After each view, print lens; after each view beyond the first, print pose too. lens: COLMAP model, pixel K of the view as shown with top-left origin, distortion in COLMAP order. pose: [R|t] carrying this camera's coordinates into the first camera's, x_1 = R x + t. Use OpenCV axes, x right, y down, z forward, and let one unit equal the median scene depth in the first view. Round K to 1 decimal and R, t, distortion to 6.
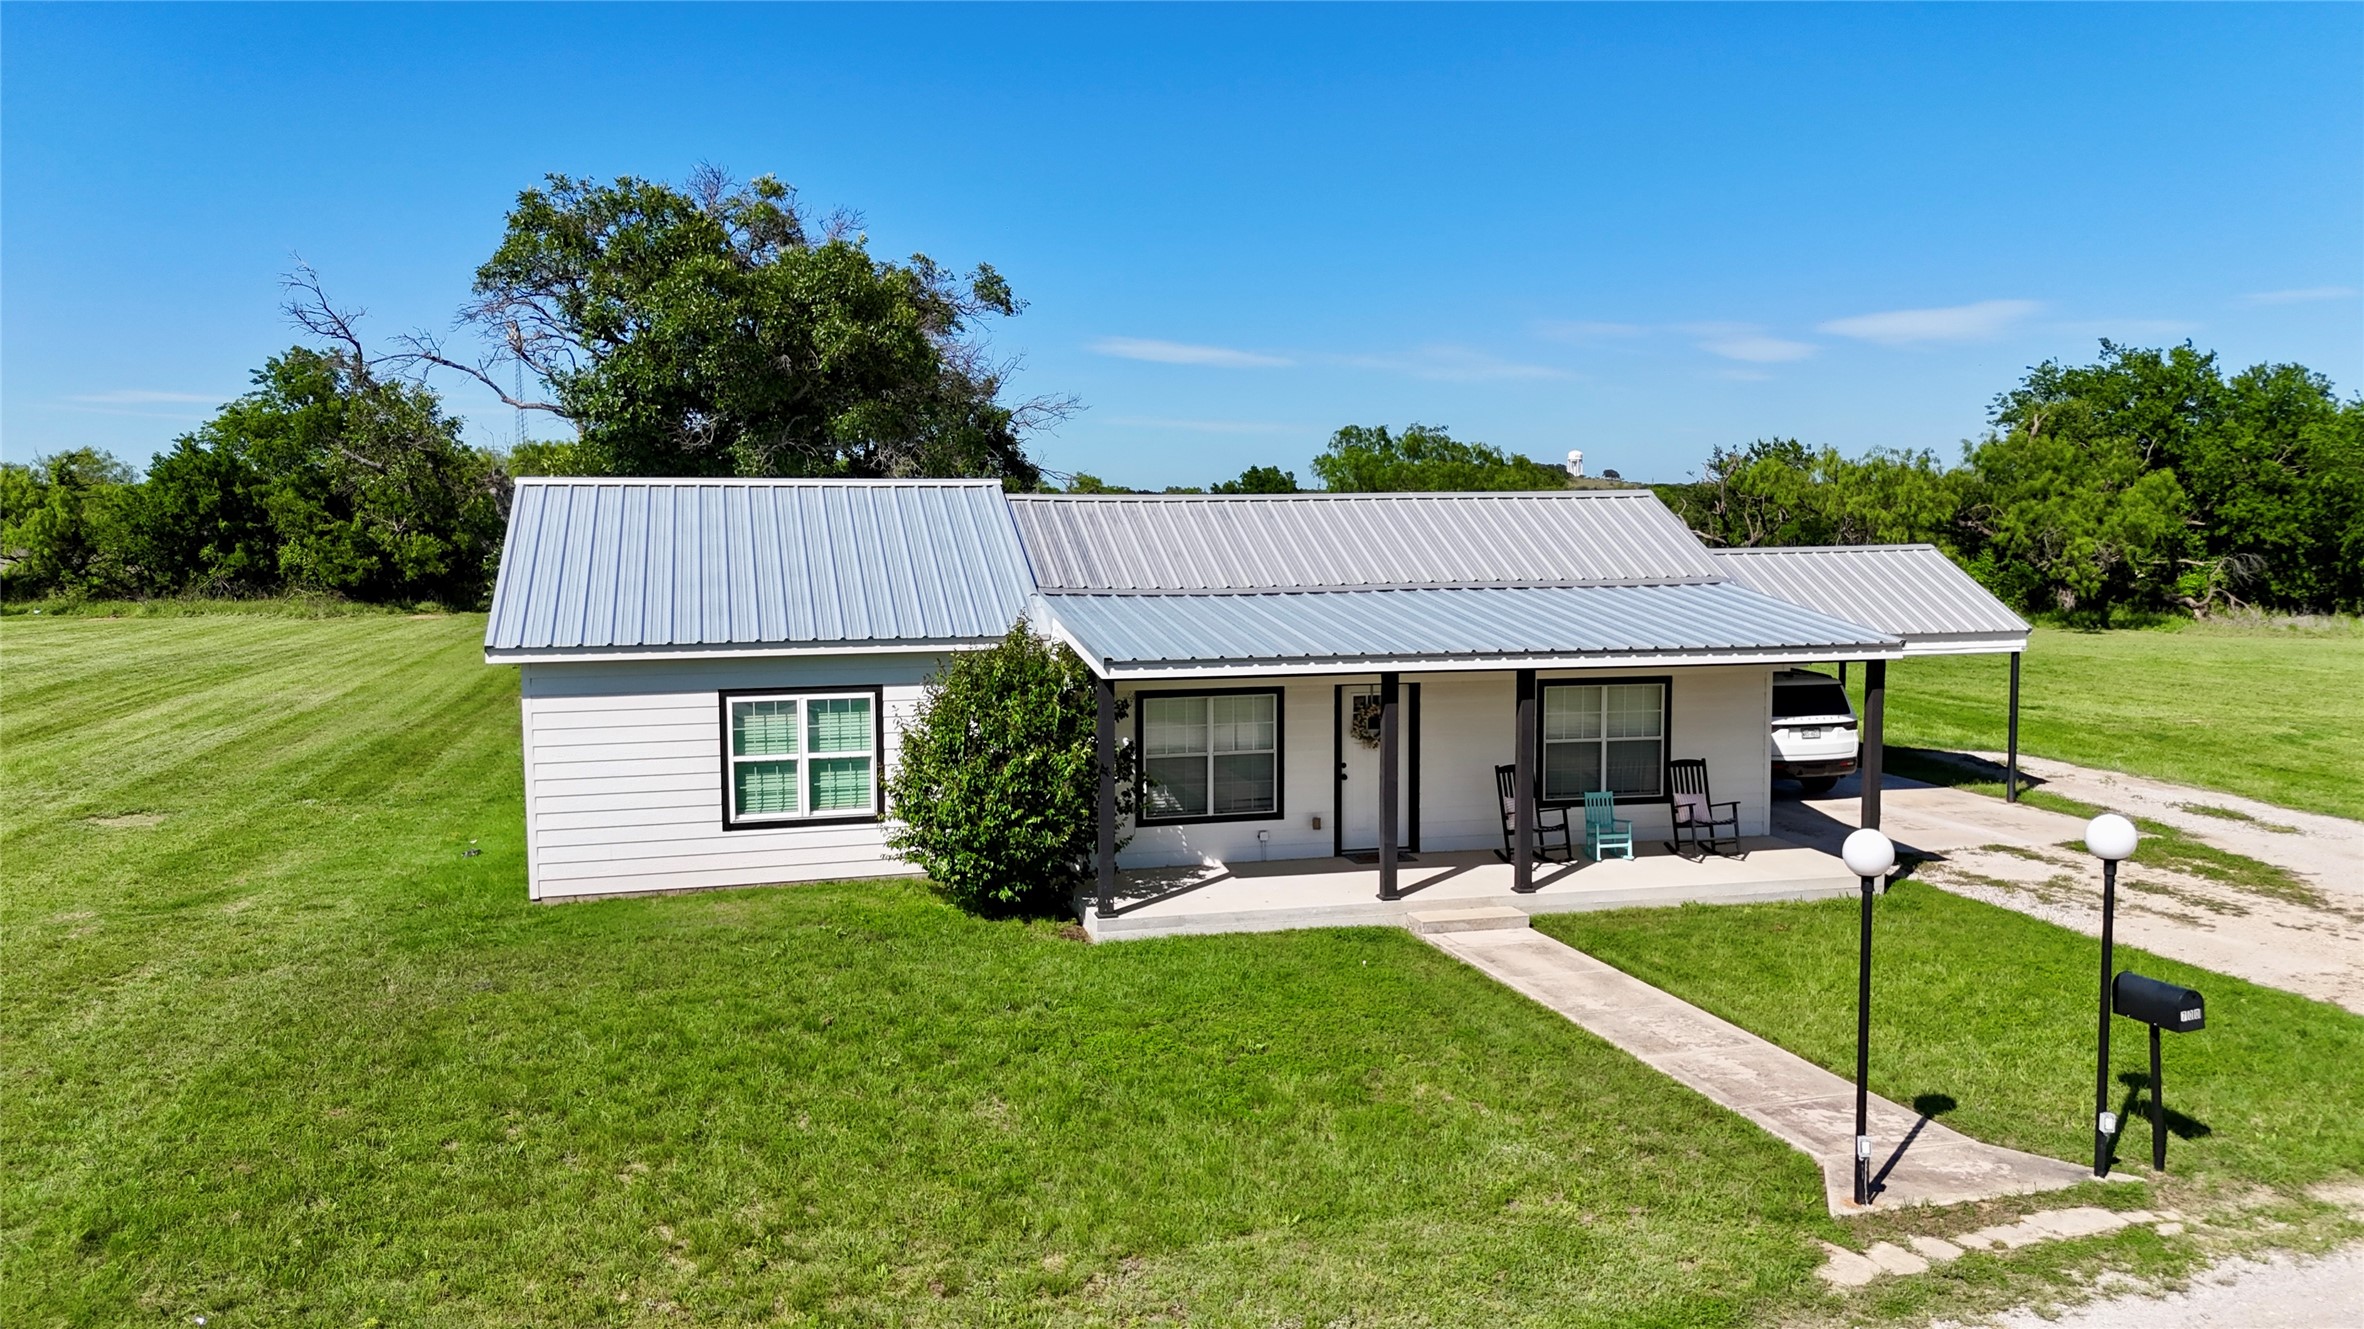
lens RADIAL K [[1766.0, 0, 1182.0], [0, 1766.0, 664.5], [0, 0, 1]] dist [0.066037, -0.057530]
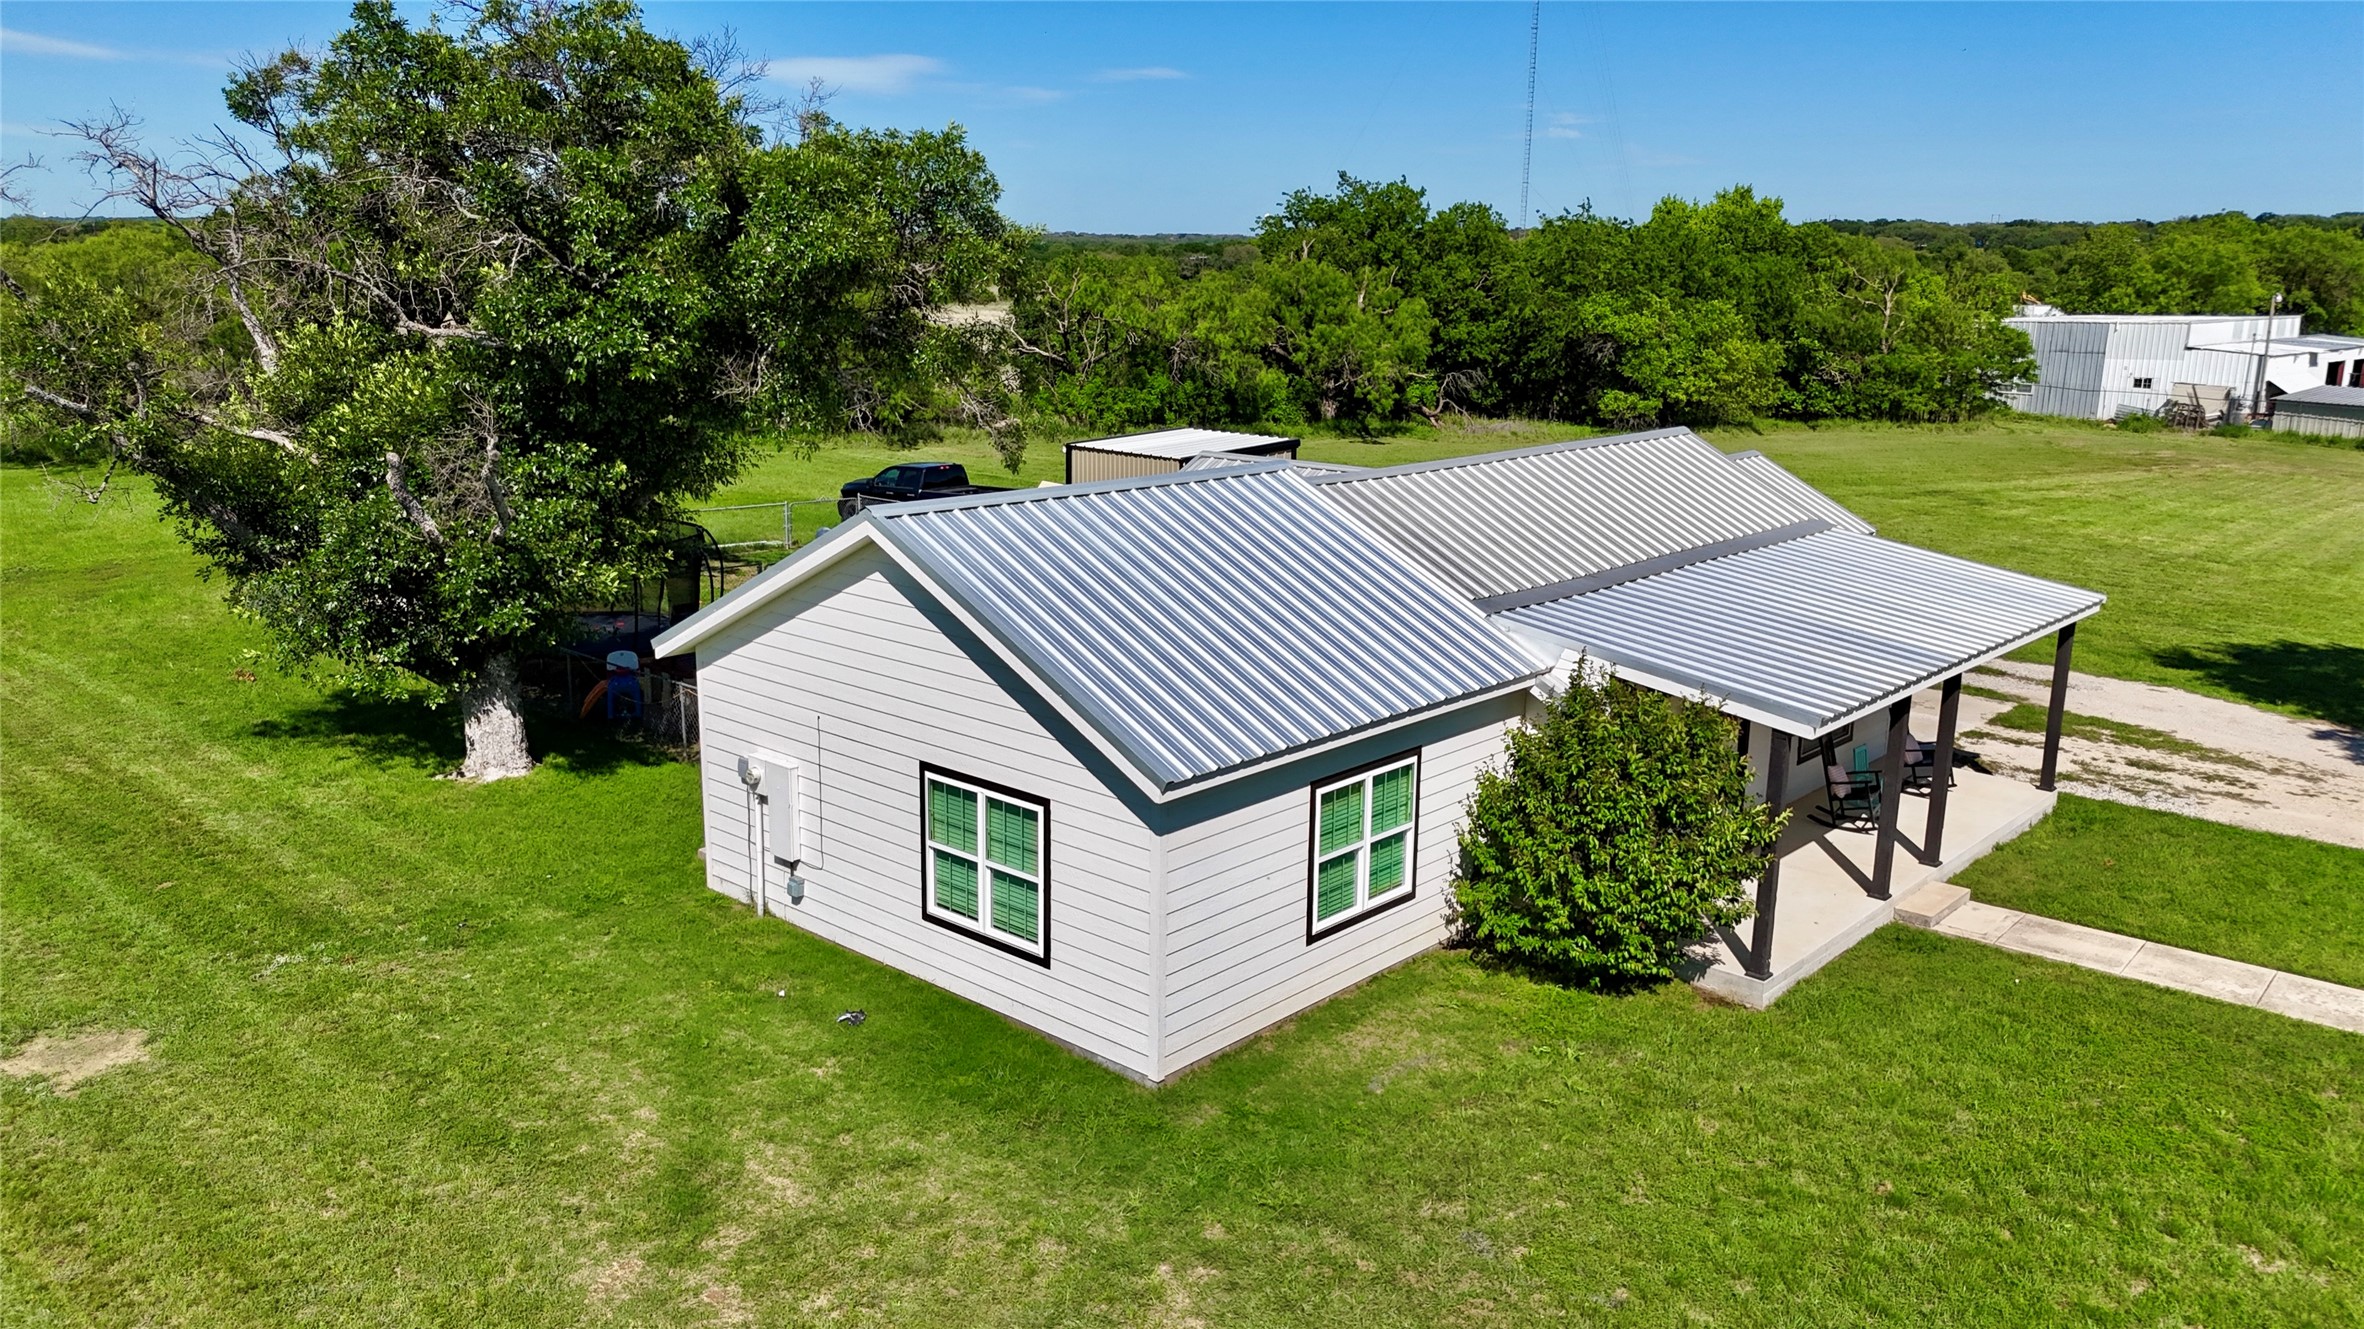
lens RADIAL K [[1766.0, 0, 1182.0], [0, 1766.0, 664.5], [0, 0, 1]] dist [0.066037, -0.057530]
pose [[0.838672, -0.105305, 0.534359, -0.627563], [0.029759, 0.988525, 0.148100, -0.138209], [-0.543823, -0.108306, 0.832182, 0.290491]]
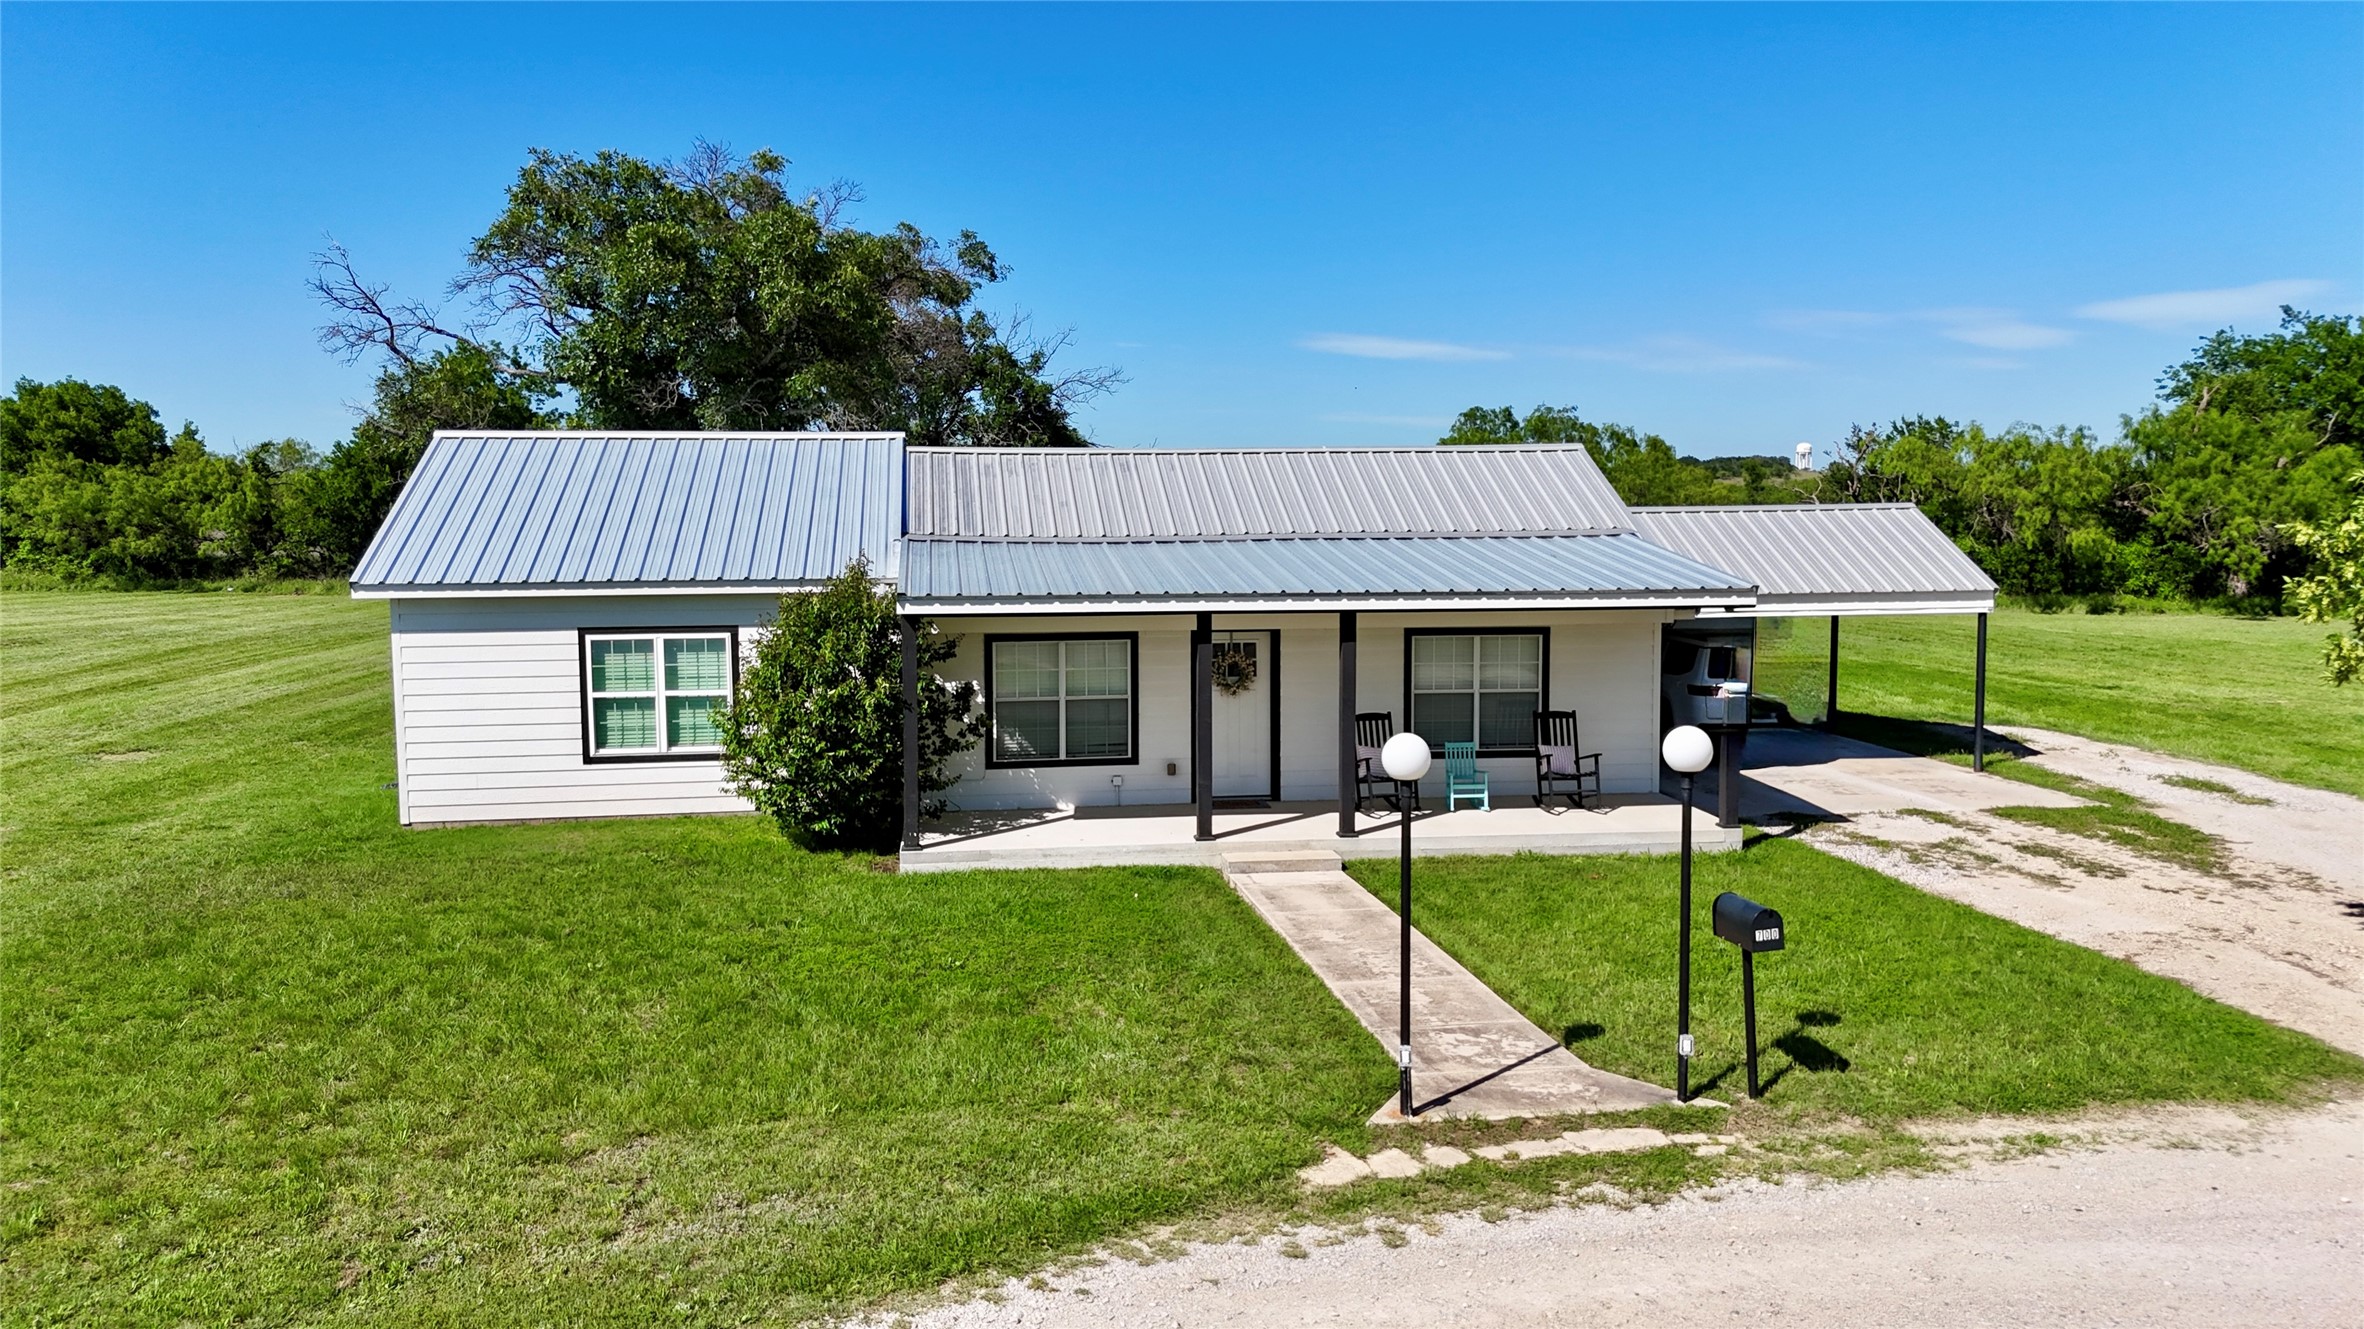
lens RADIAL K [[1766.0, 0, 1182.0], [0, 1766.0, 664.5], [0, 0, 1]] dist [0.066037, -0.057530]
pose [[0.992868, 0.009414, -0.118844, 0.179072], [-0.009196, 0.999955, 0.002381, 0.025081], [0.118861, -0.001271, 0.992910, 0.006659]]
